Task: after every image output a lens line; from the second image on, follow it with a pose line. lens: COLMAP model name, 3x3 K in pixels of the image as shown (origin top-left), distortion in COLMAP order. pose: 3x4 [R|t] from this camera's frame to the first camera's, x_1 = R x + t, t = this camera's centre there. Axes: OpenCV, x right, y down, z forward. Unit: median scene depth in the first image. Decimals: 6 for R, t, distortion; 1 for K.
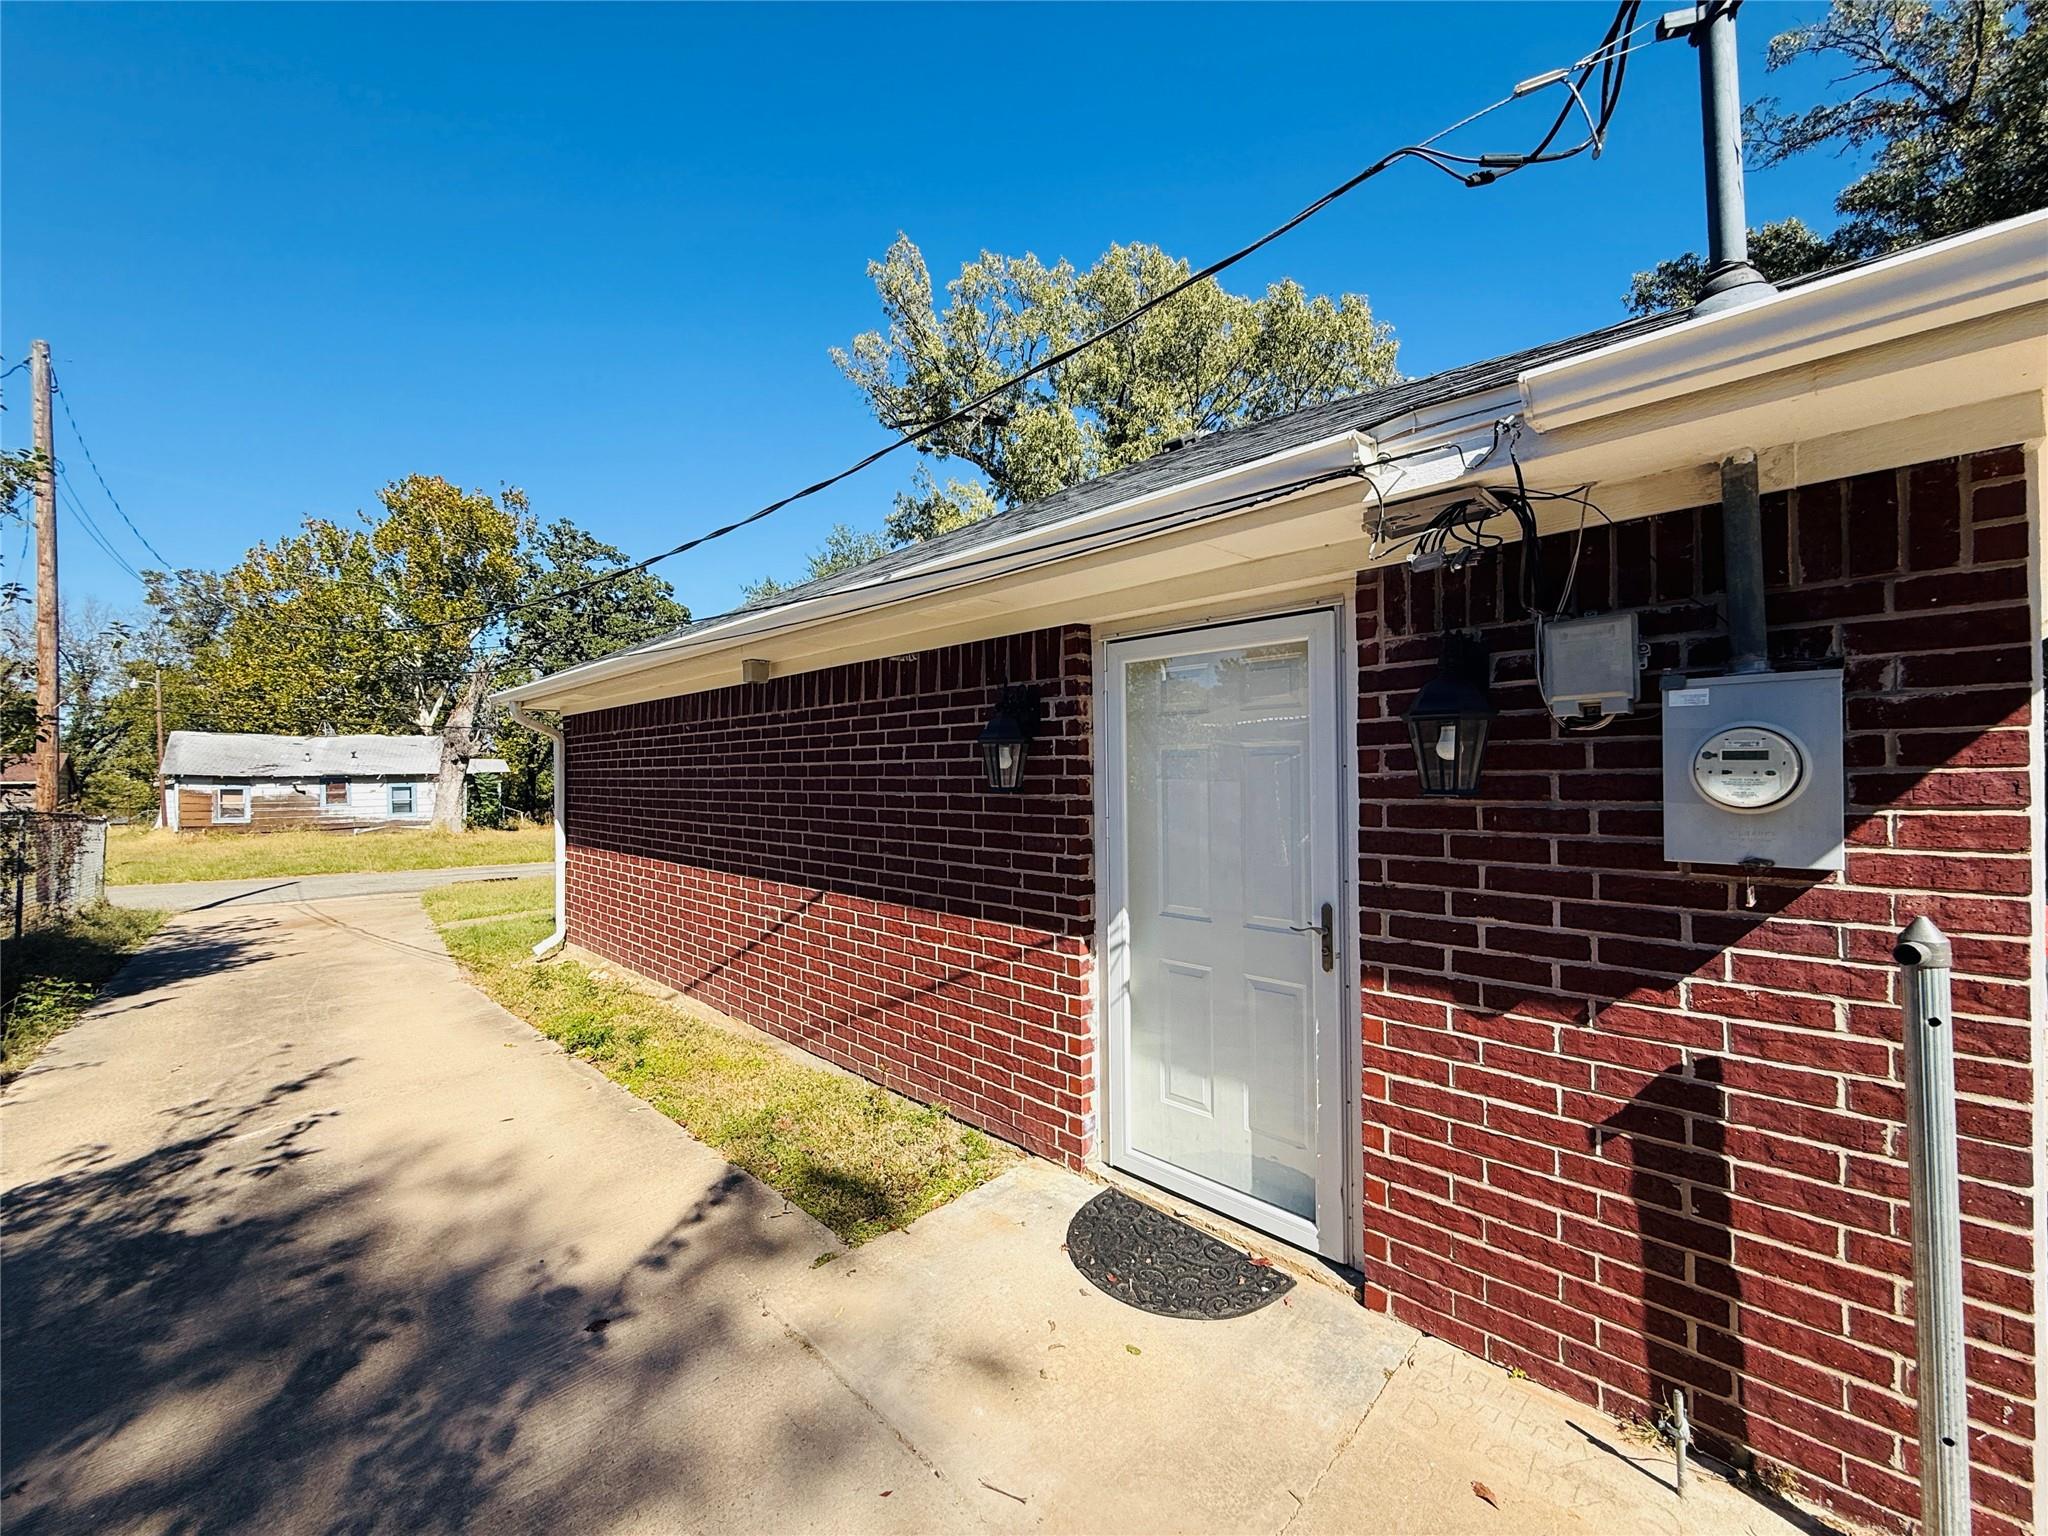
lens RADIAL K [[816.8, 0, 1020.3], [0, 816.8, 766.1], [0, 0, 1]] dist [0.002156, 0.000162]
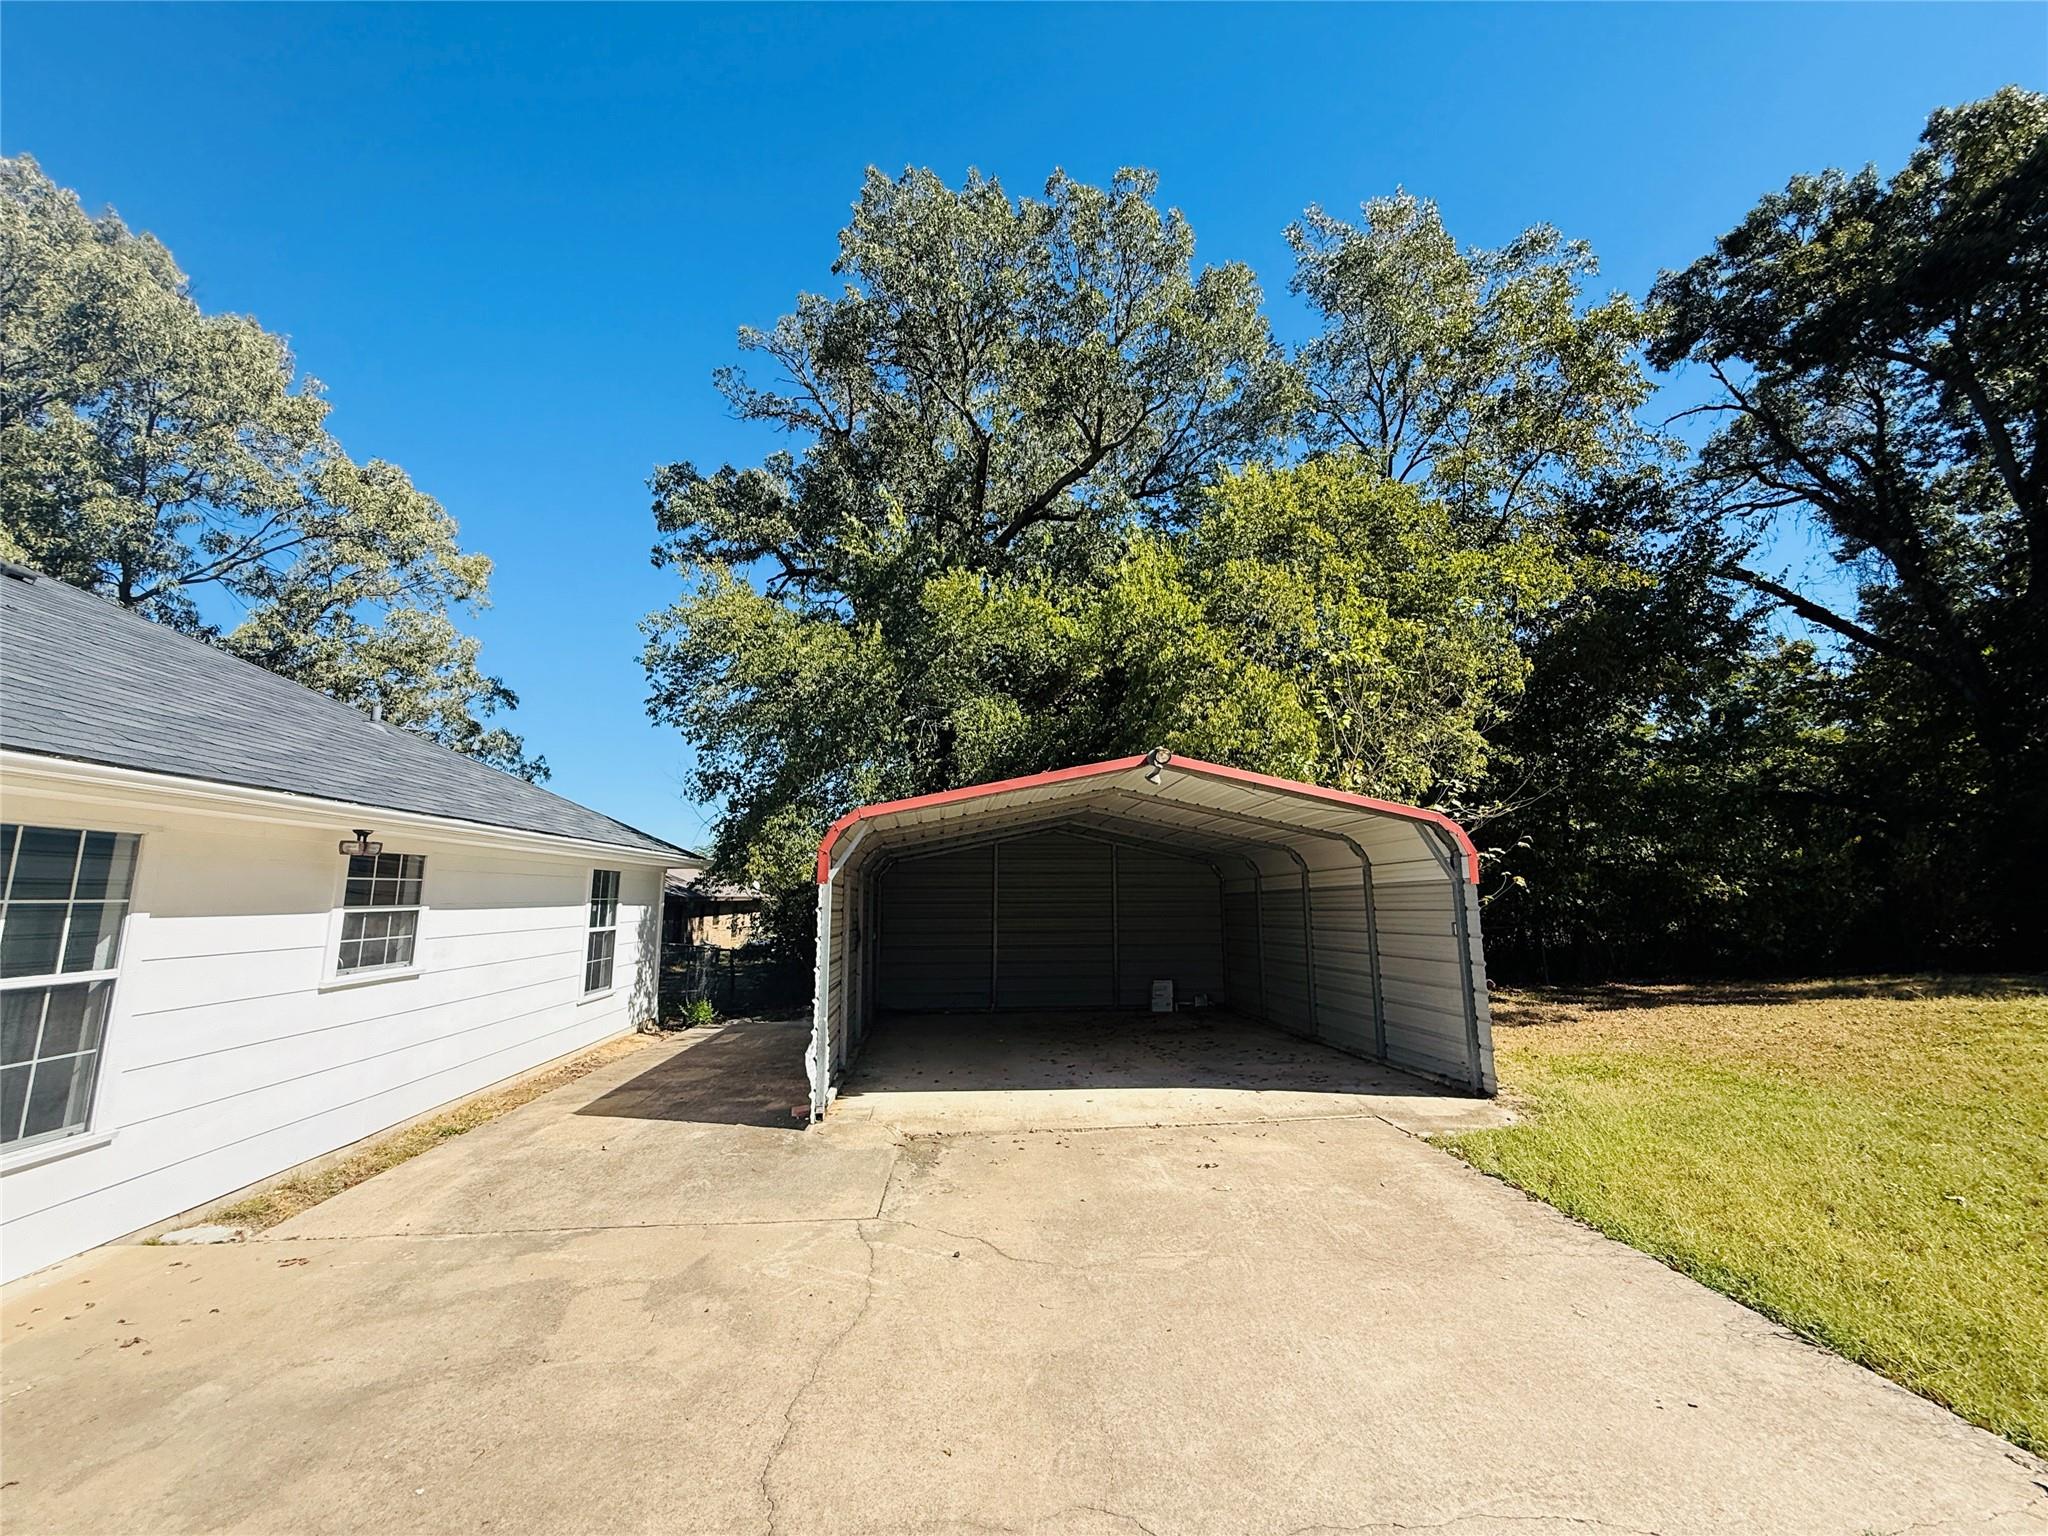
lens RADIAL K [[816.8, 0, 1020.3], [0, 816.8, 766.1], [0, 0, 1]] dist [0.002156, 0.000162]
pose [[0.638370, 0.130904, 0.758517, 0.254976], [-0.012244, 0.987035, -0.160037, -0.012928], [-0.769632, 0.092875, 0.631697, -0.053169]]
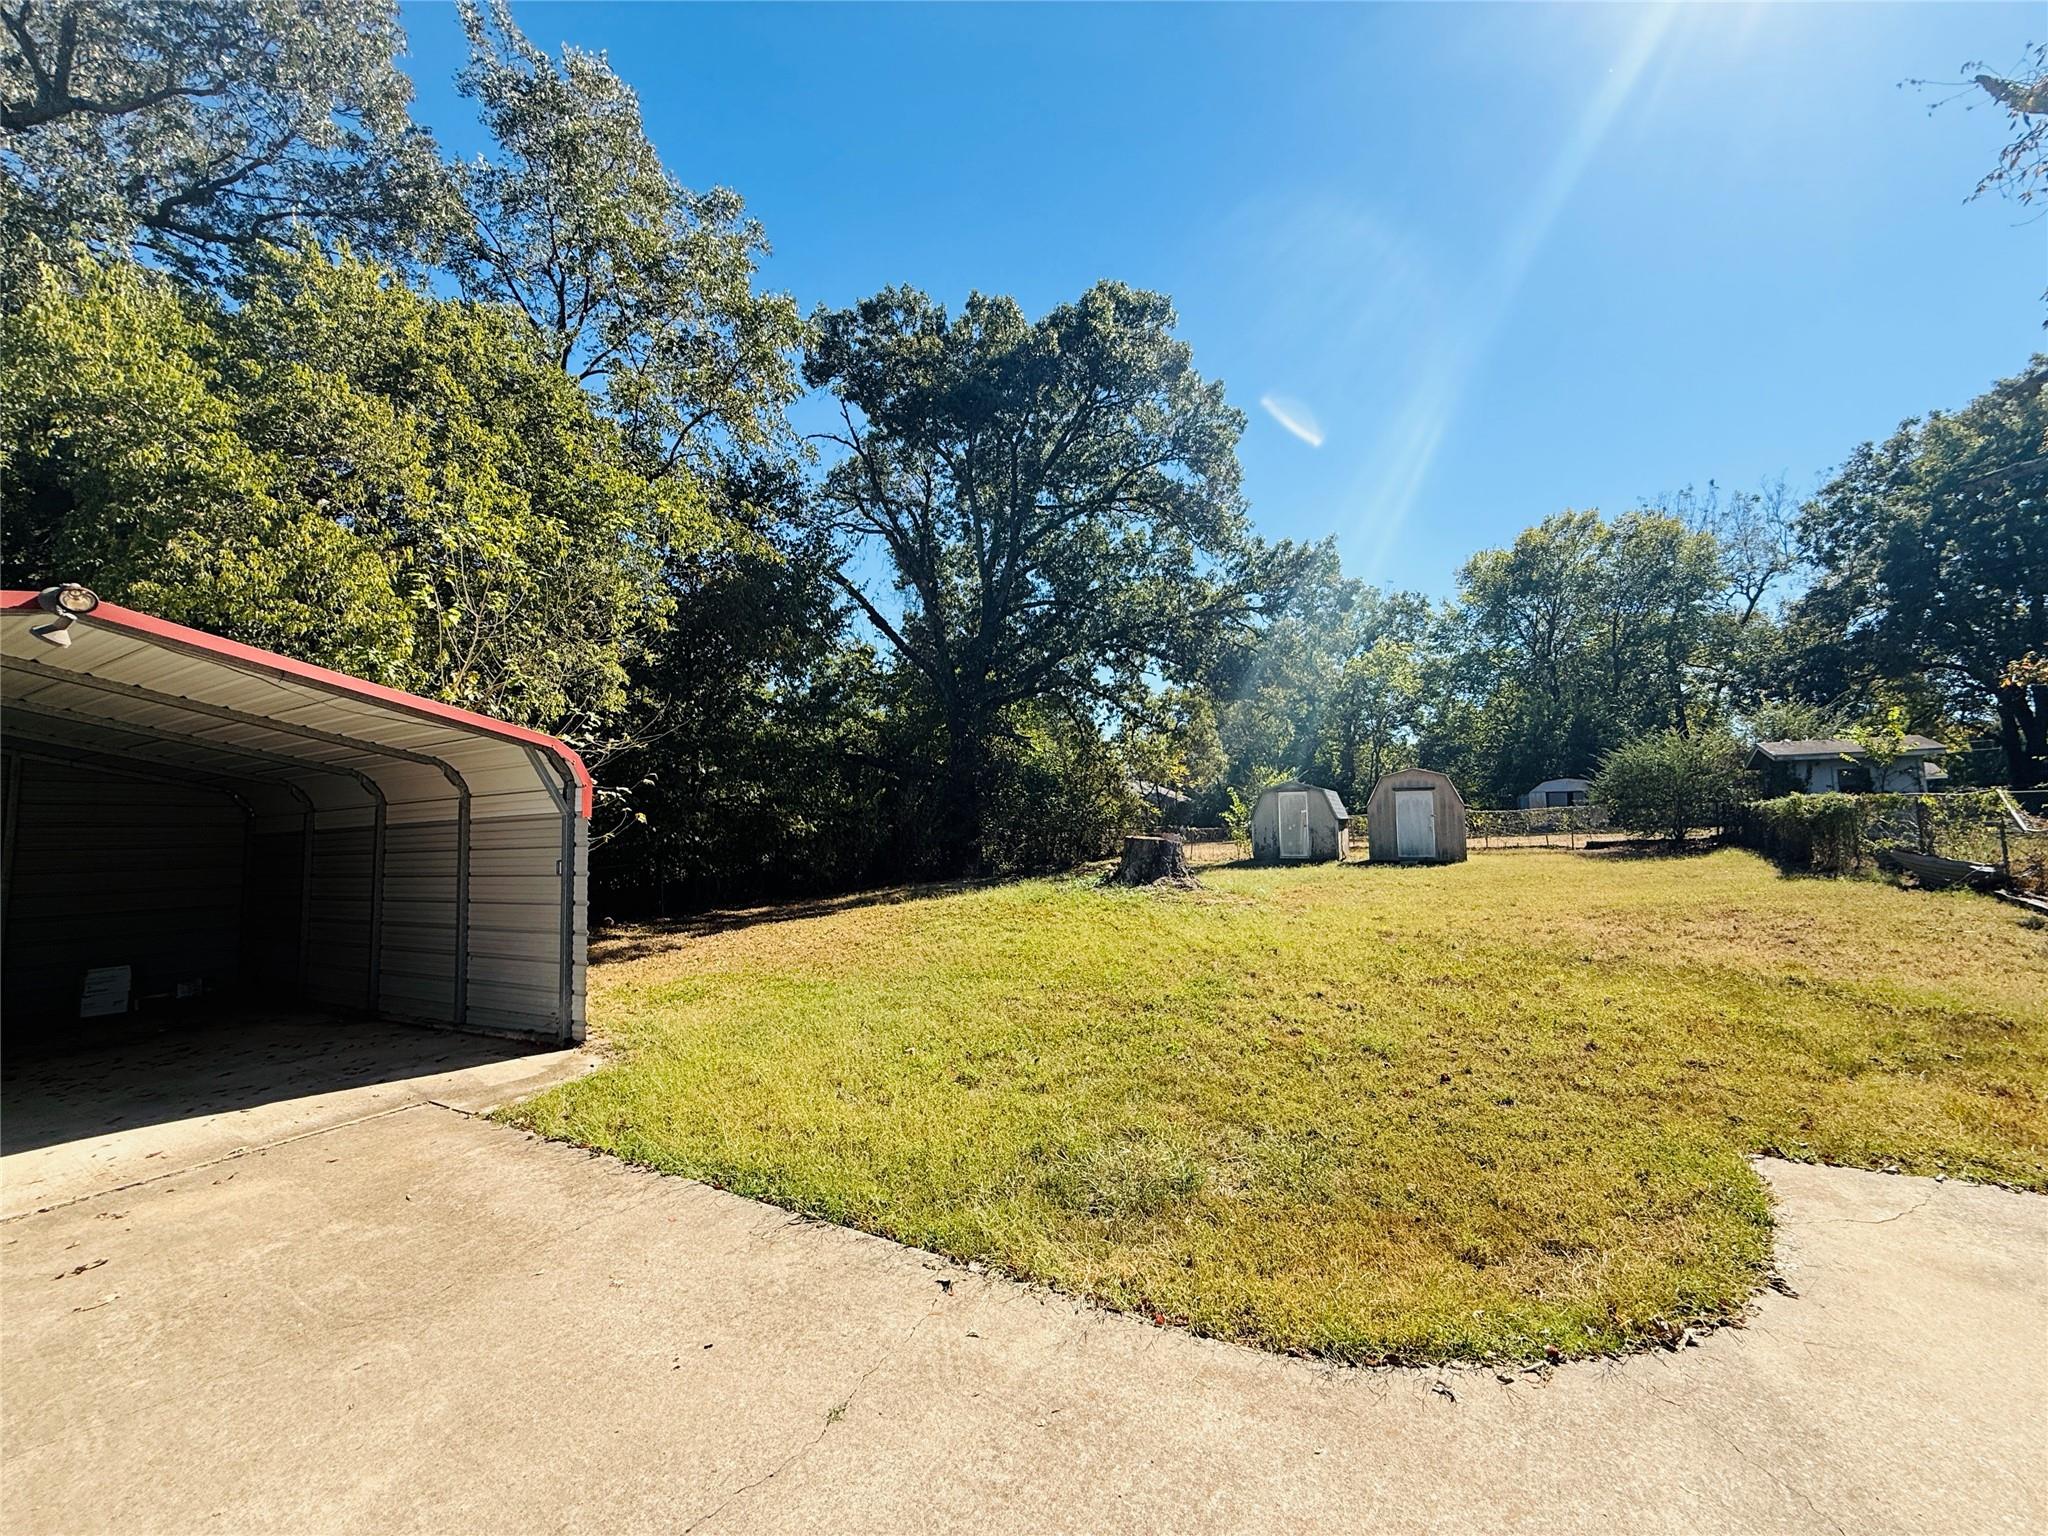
lens RADIAL K [[814.4, 0, 1019.5], [0, 814.4, 768.3], [0, 0, 1]] dist [-0.000484, 0.000243]
pose [[-0.266784, 0.088622, 0.959673, 0.293266], [0.010338, 0.995969, -0.089099, -0.010915], [-0.963701, -0.013849, -0.266624, -0.054989]]
